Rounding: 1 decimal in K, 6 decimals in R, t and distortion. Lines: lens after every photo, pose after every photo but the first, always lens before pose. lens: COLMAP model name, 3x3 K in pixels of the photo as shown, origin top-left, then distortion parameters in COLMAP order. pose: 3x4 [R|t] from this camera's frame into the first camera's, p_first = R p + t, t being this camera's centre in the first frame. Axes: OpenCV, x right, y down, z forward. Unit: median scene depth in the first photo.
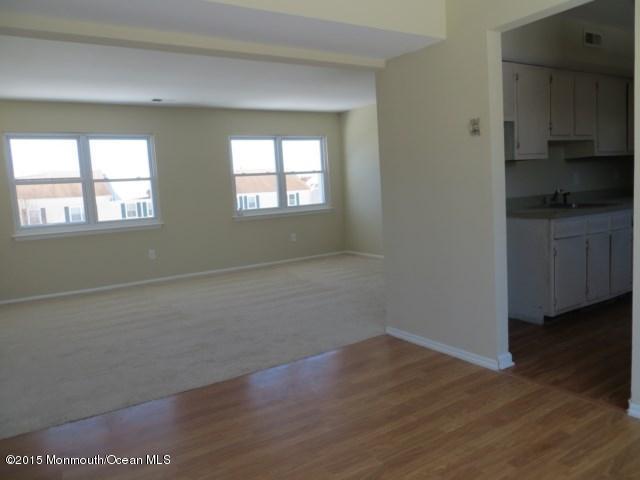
lens RADIAL K [[508.5, 0, 320.0], [0, 508.5, 240.0], [0, 0, 1]] dist [0.000989, -0.001795]
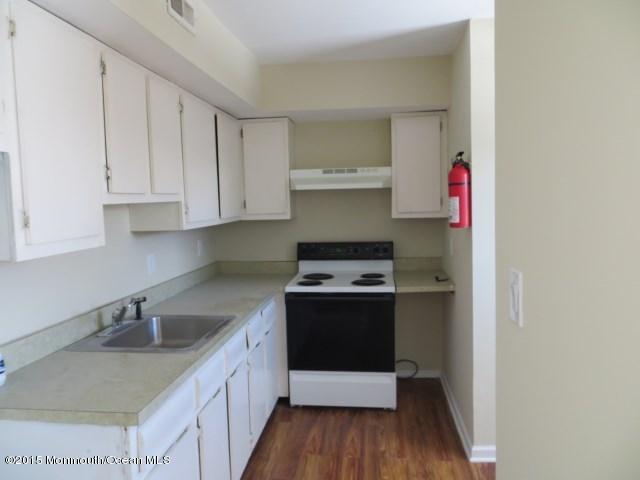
lens RADIAL K [[508.5, 0, 320.0], [0, 508.5, 240.0], [0, 0, 1]] dist [0.000989, -0.001795]
pose [[0.664262, -0.017799, 0.747288, 0.236525], [0.073585, 0.996418, -0.041677, -0.129253], [-0.743869, 0.082674, 0.663192, 0.555562]]
